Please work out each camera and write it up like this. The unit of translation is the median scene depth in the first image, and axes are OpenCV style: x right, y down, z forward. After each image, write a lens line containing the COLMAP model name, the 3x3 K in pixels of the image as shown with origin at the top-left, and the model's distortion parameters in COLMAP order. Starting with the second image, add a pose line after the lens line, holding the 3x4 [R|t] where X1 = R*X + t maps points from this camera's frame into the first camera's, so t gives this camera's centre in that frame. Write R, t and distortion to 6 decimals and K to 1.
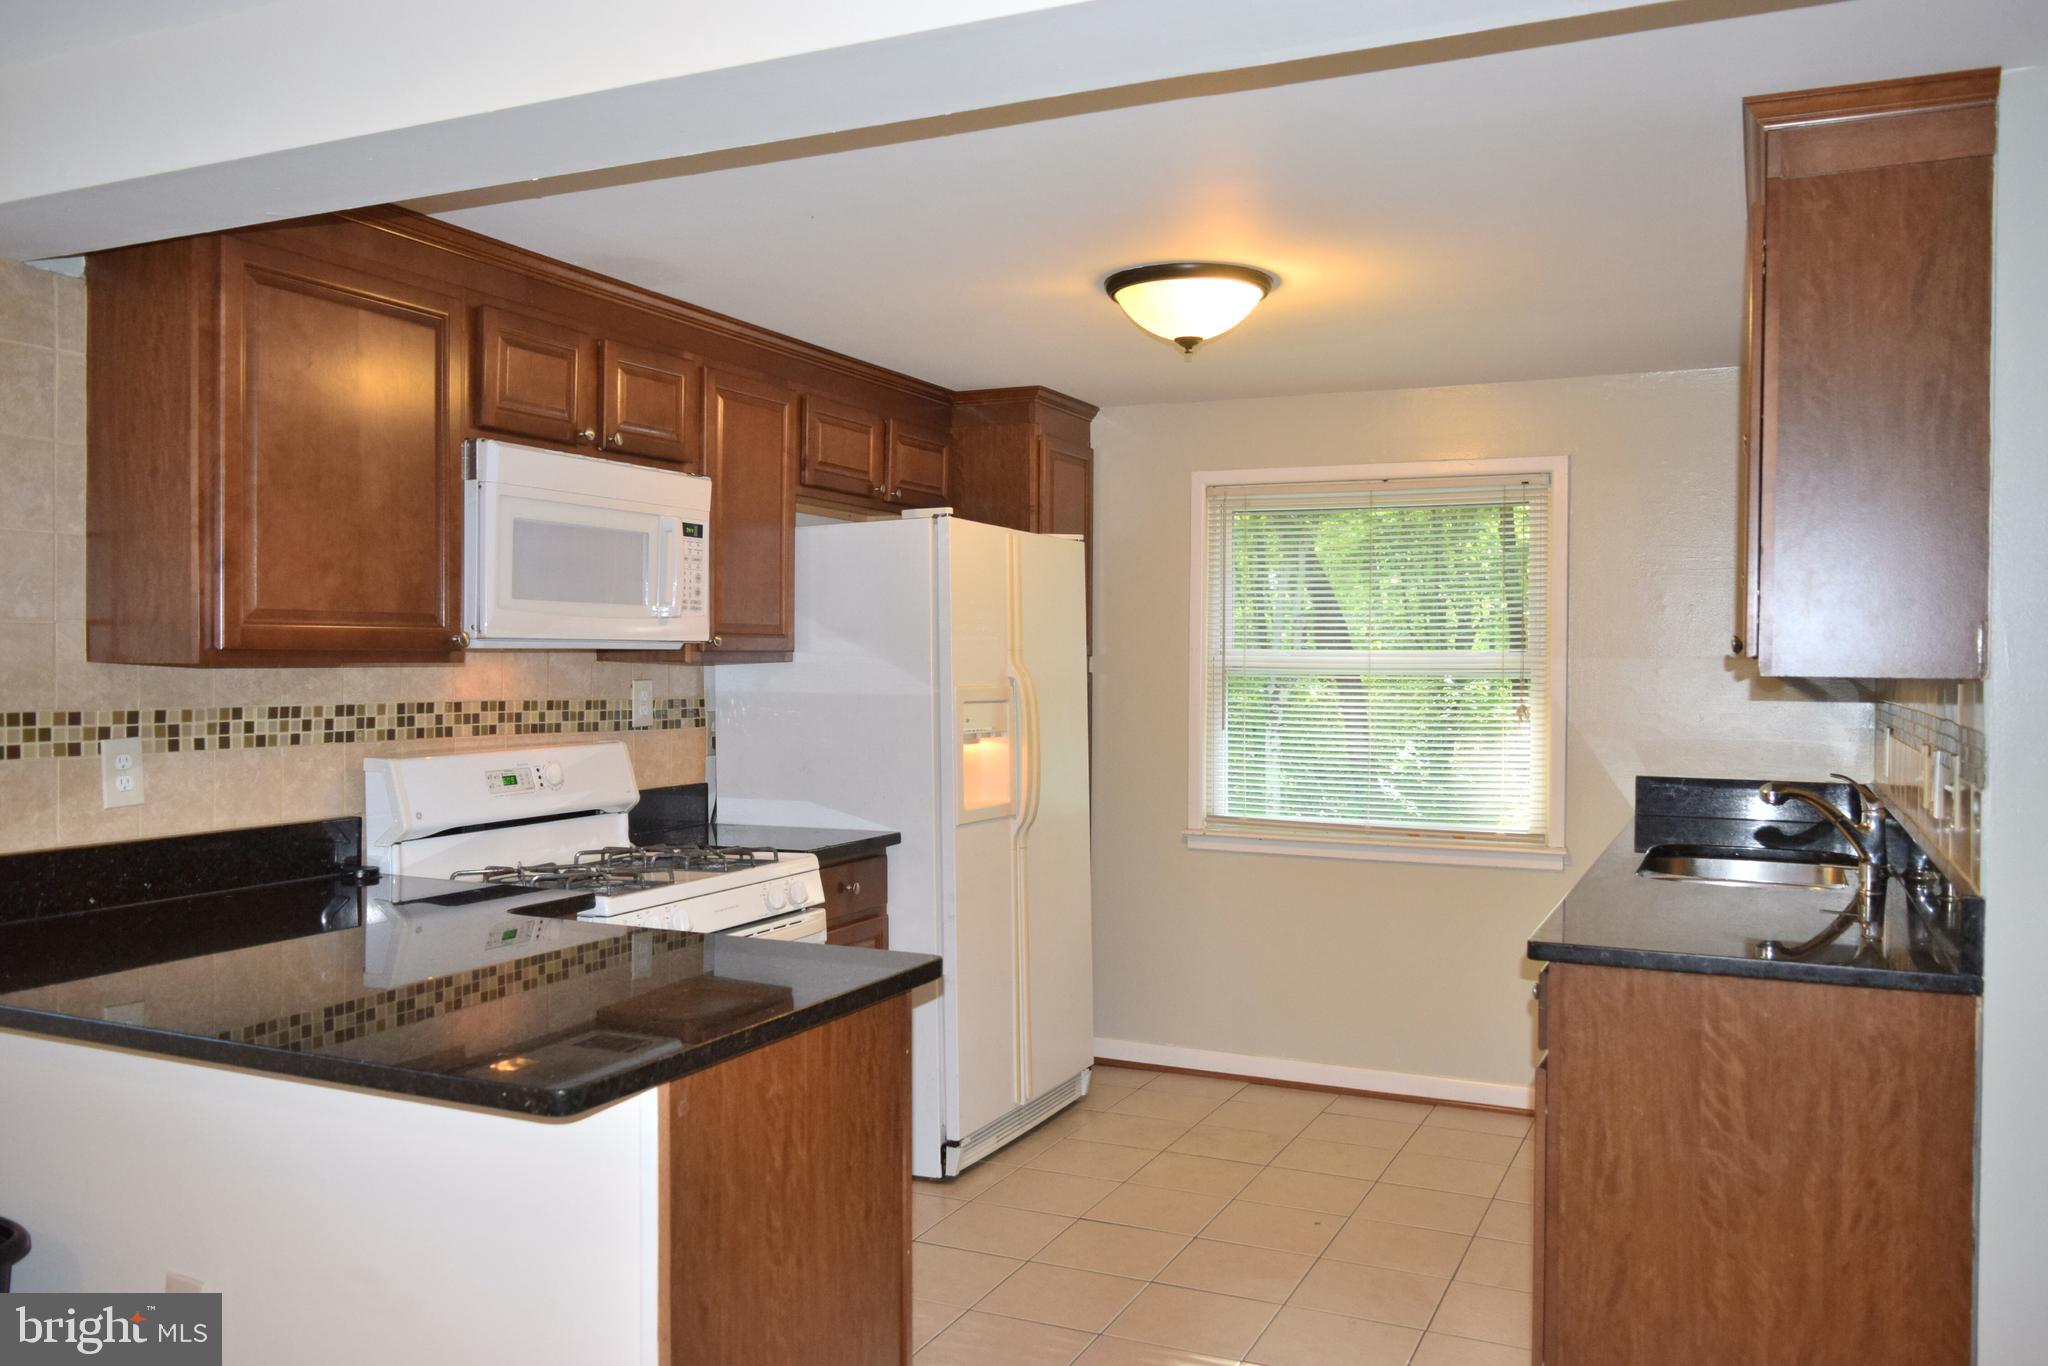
lens RADIAL K [[1579.4, 0, 1024.6], [0, 1579.4, 681.4], [0, 0, 1]] dist [-0.026239, 0.015824]
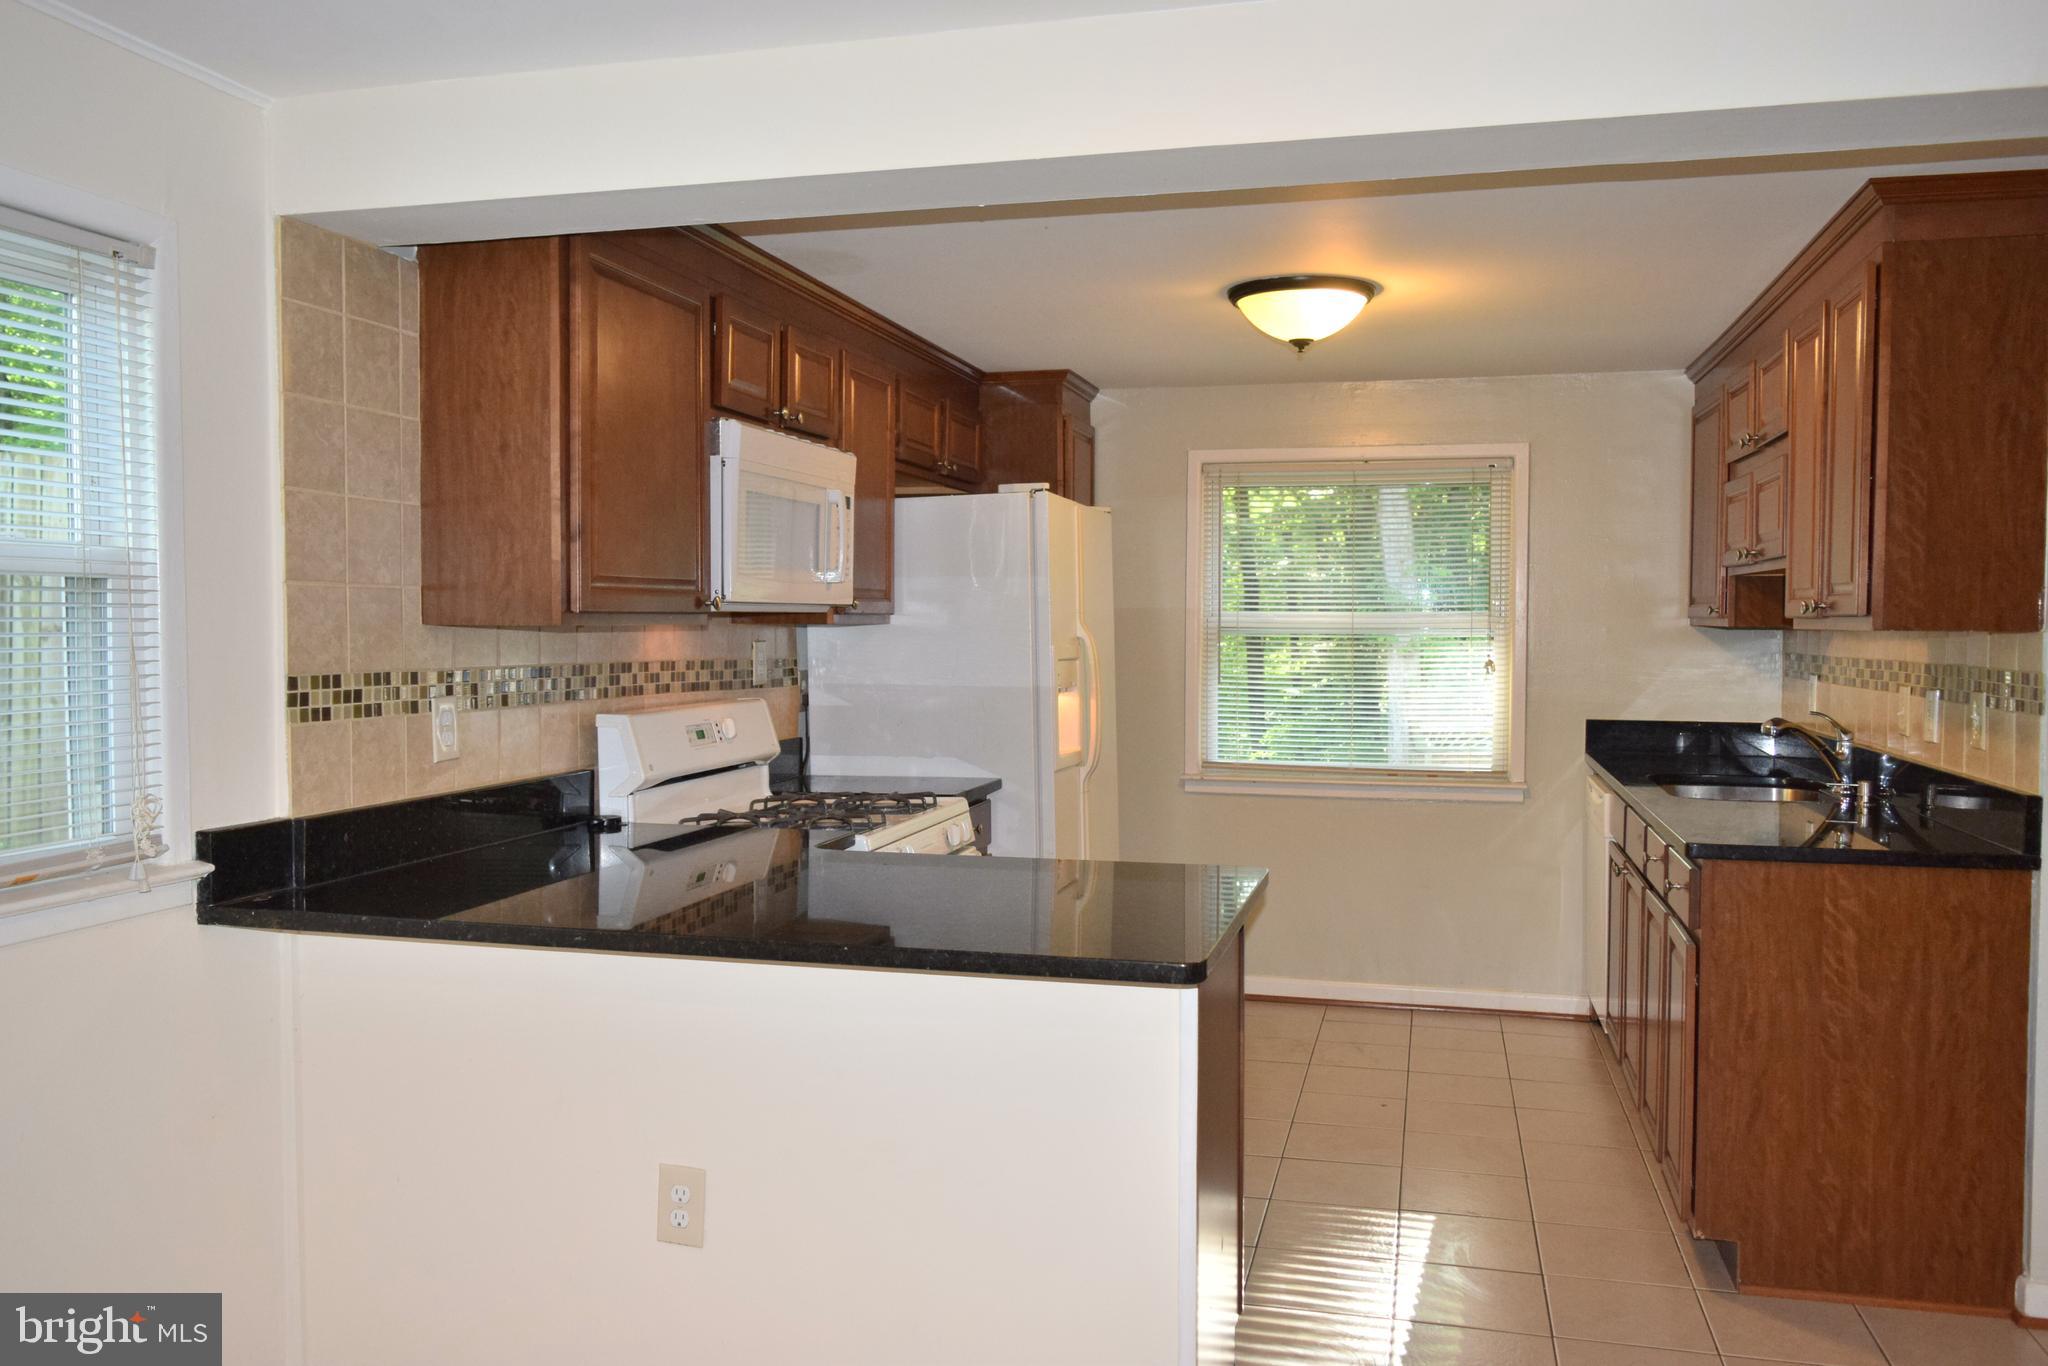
lens RADIAL K [[1579.4, 0, 1023.1], [0, 1579.4, 683.0], [0, 0, 1]] dist [-0.026239, 0.015824]
pose [[0.983967, -0.010320, 0.178054, -0.331043], [0.006004, 0.999675, 0.024760, 0.002539], [-0.178252, -0.023294, 0.983709, -0.105092]]
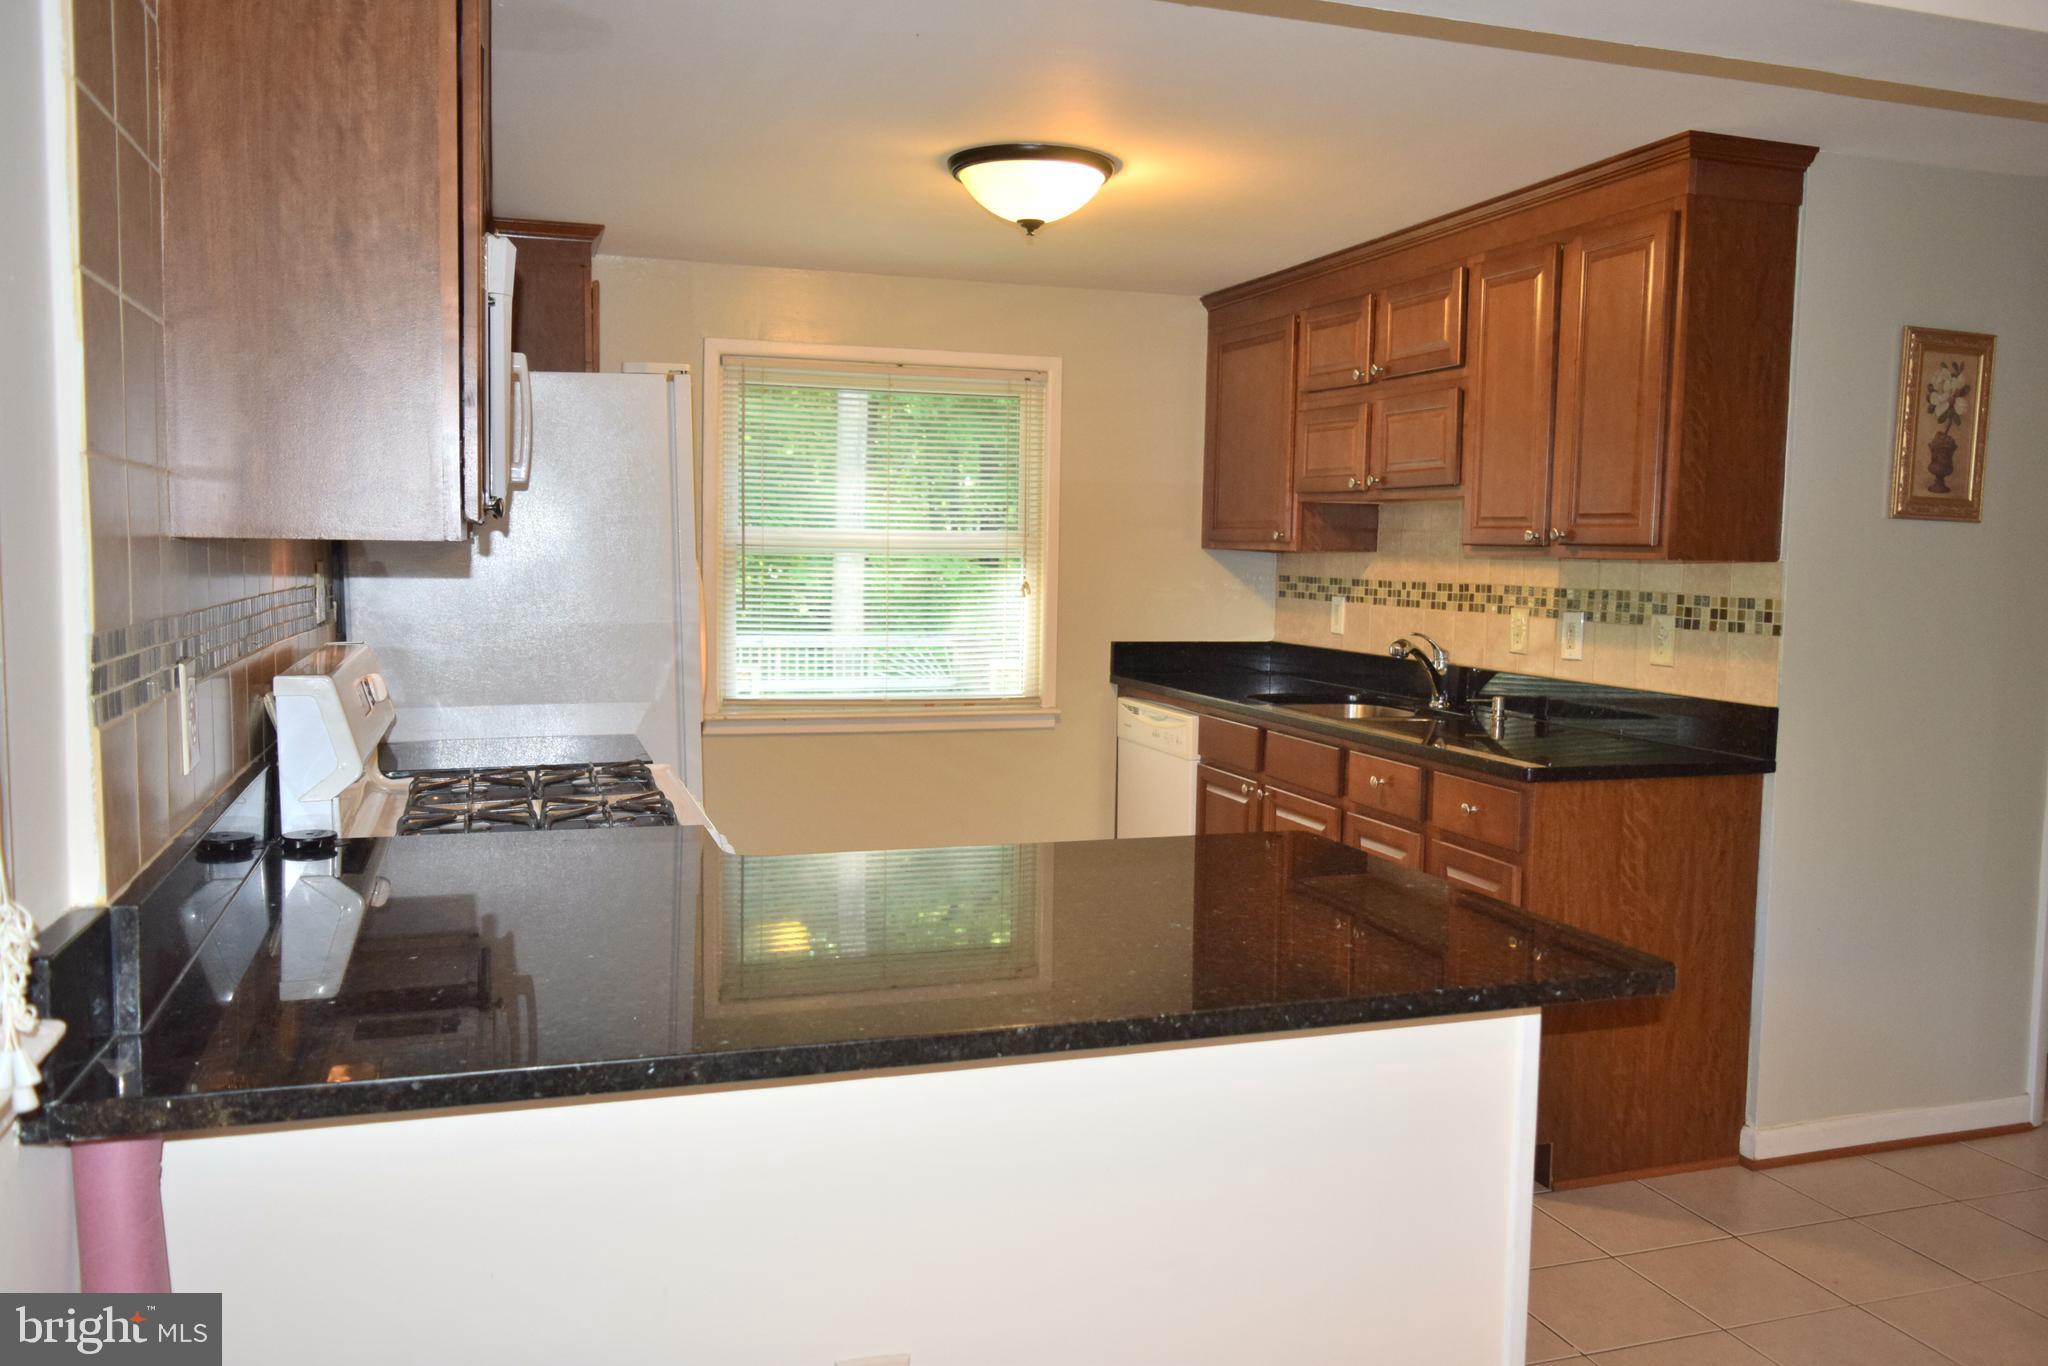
lens RADIAL K [[1579.4, 0, 1021.3], [0, 1579.4, 680.2], [0, 0, 1]] dist [-0.026239, 0.015824]
pose [[0.729138, -0.053138, 0.682301, -0.662653], [-0.000862, 0.996909, 0.078561, -0.004526], [-0.684366, -0.057870, 0.726838, 0.280610]]
